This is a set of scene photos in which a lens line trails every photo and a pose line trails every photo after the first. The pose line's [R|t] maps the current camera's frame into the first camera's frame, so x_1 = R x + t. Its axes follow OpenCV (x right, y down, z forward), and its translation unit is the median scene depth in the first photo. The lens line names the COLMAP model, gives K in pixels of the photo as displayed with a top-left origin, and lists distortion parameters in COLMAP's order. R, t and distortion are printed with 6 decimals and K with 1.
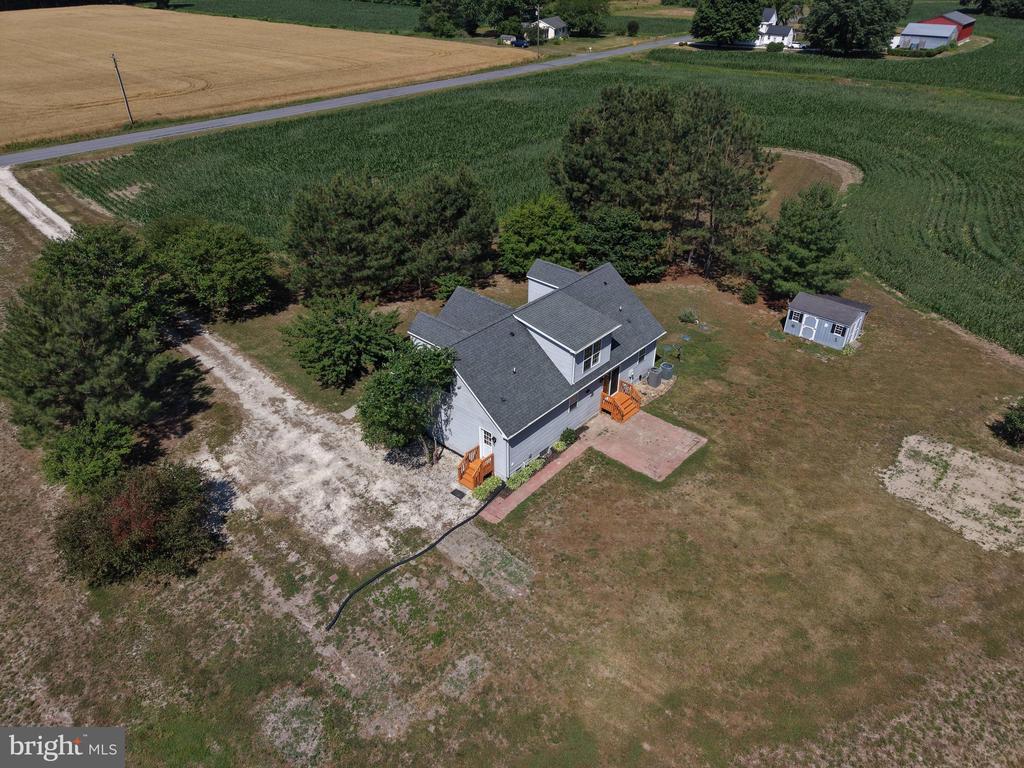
lens RADIAL K [[687.9, 0, 510.6], [0, 687.9, 381.0], [0, 0, 1]] dist [0.006756, -0.002253]
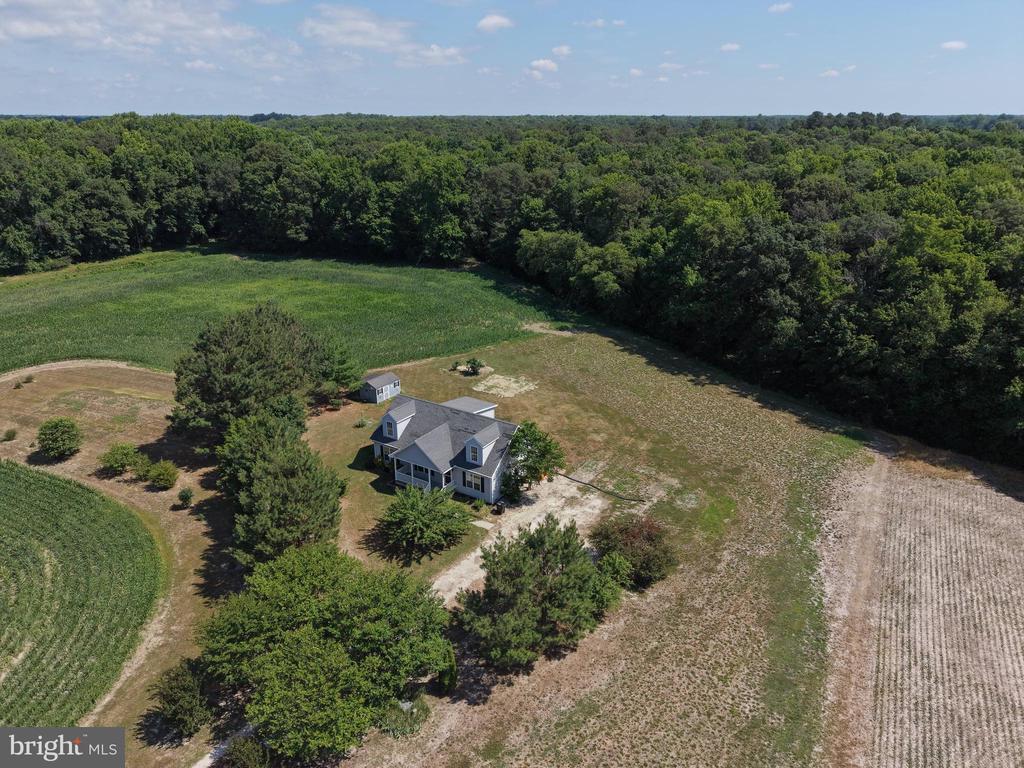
lens RADIAL K [[678.2, 0, 510.1], [0, 678.2, 385.3], [0, 0, 1]] dist [0.044983, -0.044102]
pose [[-0.161156, -0.354640, 0.921010, -1.696174], [0.529205, 0.756652, 0.383953, -0.819729], [-0.833049, 0.549279, 0.065739, 0.808045]]
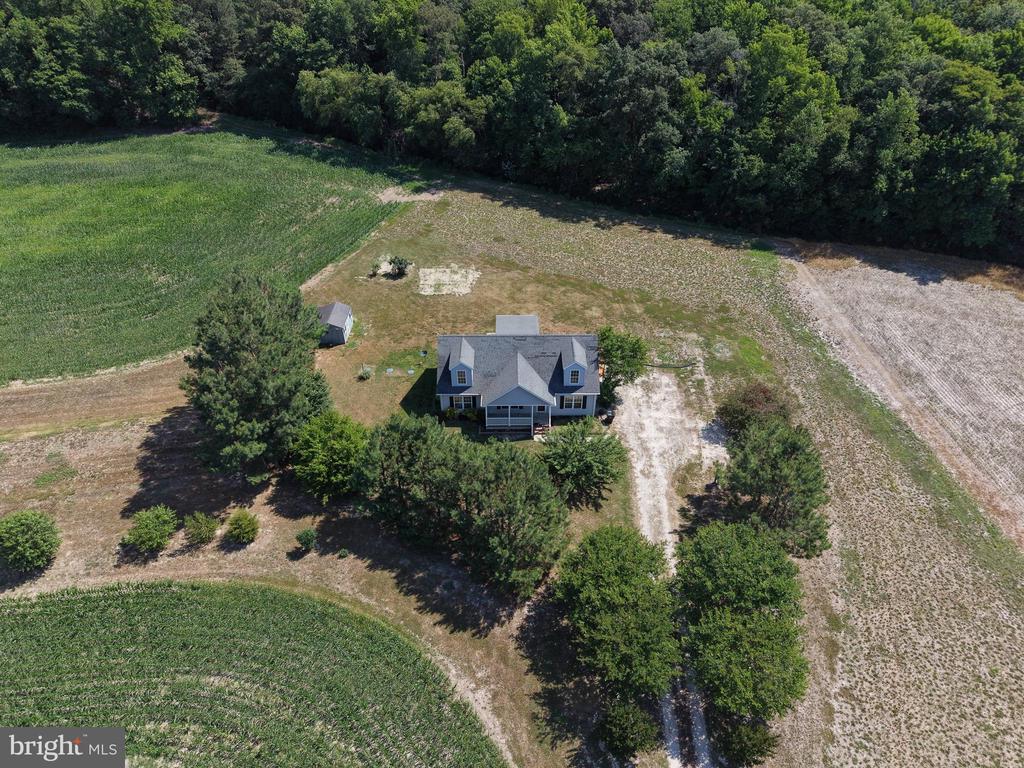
lens RADIAL K [[682.1, 0, 510.7], [0, 682.1, 382.9], [0, 0, 1]] dist [0.026317, -0.018013]
pose [[-0.669392, -0.451360, 0.590075, -1.049345], [0.402903, 0.446760, 0.798796, -1.491619], [-0.624167, 0.772450, -0.117203, 1.410131]]
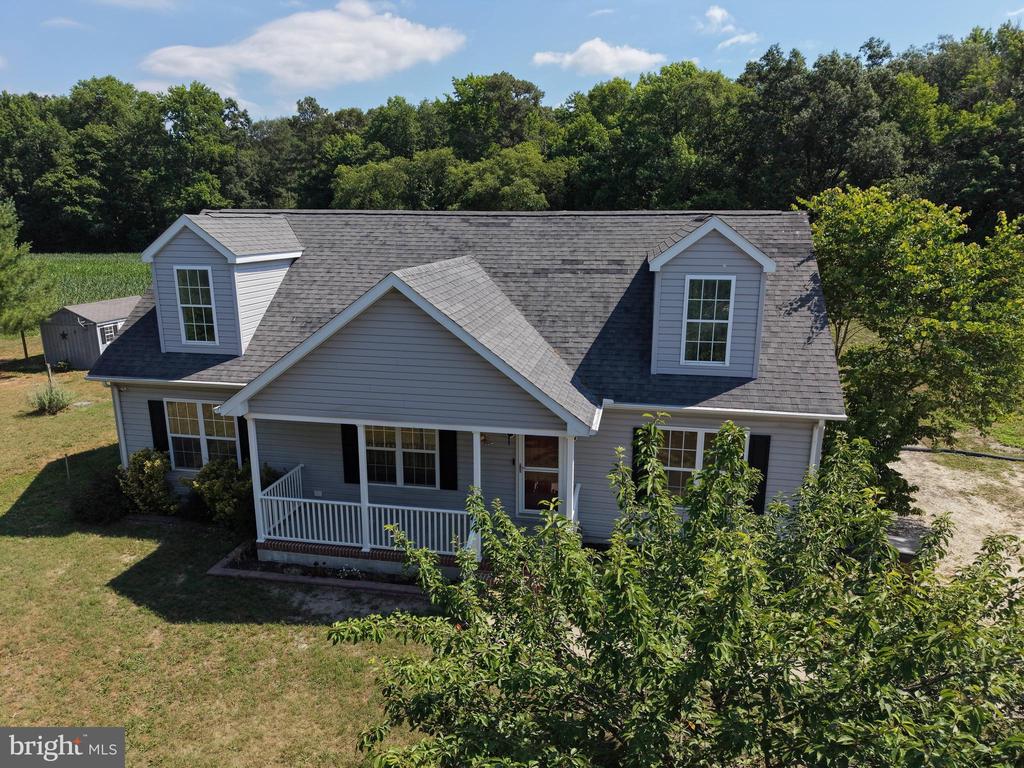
lens RADIAL K [[687.9, 0, 514.1], [0, 687.9, 387.7], [0, 0, 1]] dist [0.002208, -0.003255]
pose [[-0.516261, -0.204446, 0.831671, -0.382618], [0.459849, 0.753060, 0.470574, -0.247066], [-0.722505, 0.625382, -0.294761, 1.289393]]
